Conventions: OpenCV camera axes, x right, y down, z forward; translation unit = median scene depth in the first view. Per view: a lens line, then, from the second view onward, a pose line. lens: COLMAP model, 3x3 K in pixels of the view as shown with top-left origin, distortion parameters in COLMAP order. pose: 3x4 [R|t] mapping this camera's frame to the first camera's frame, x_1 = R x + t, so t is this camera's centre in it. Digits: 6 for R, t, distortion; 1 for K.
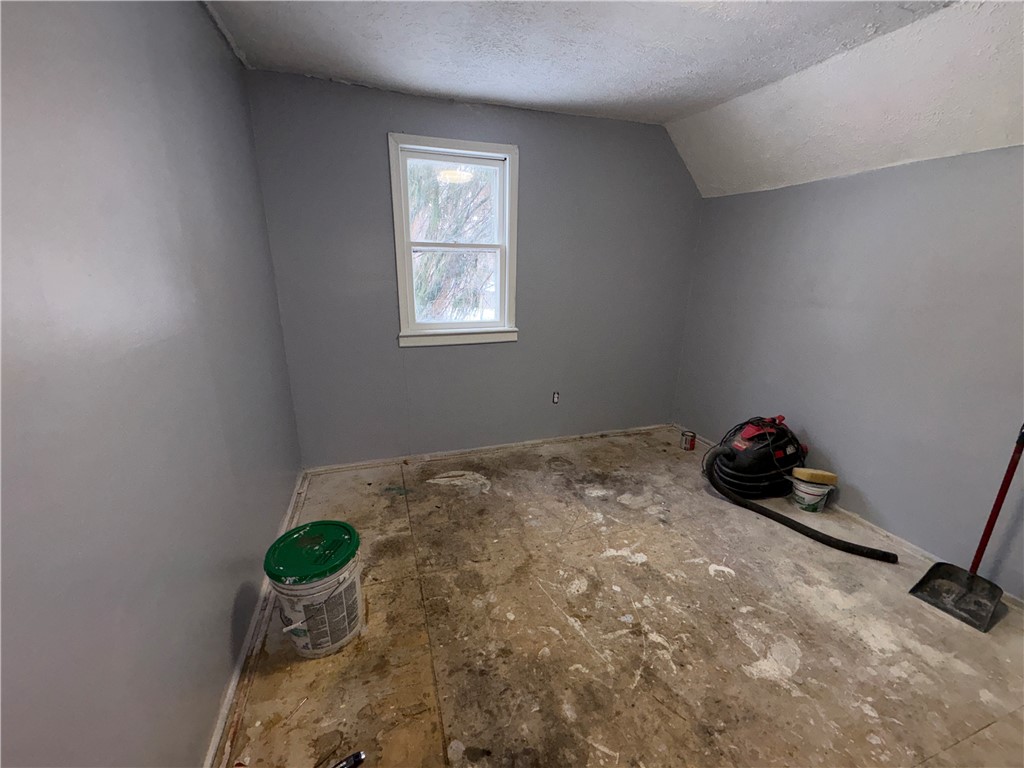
lens RADIAL K [[406.4, 0, 512.5], [0, 406.4, 386.3], [0, 0, 1]] dist [0.000964, -0.000038]
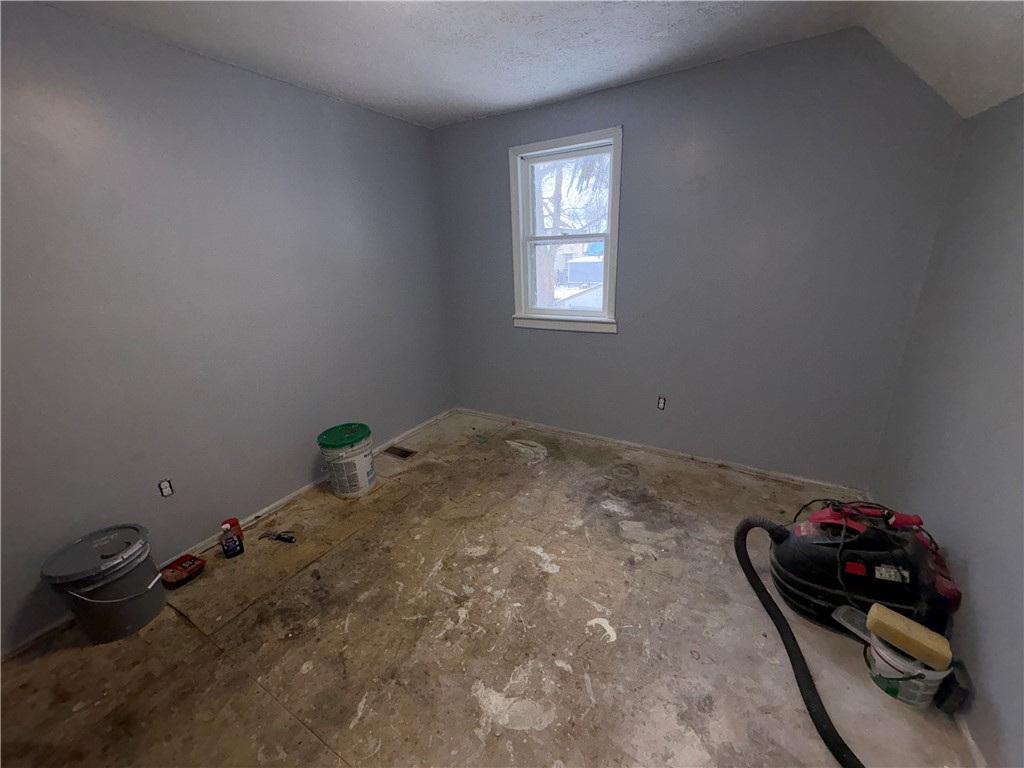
lens RADIAL K [[406.4, 0, 512.5], [0, 406.4, 386.3], [0, 0, 1]] dist [0.000964, -0.000038]
pose [[0.650769, 0.204311, -0.731270, 0.725140], [-0.173474, 0.977650, 0.118771, -0.076488], [0.739193, 0.049564, 0.671668, 0.229707]]
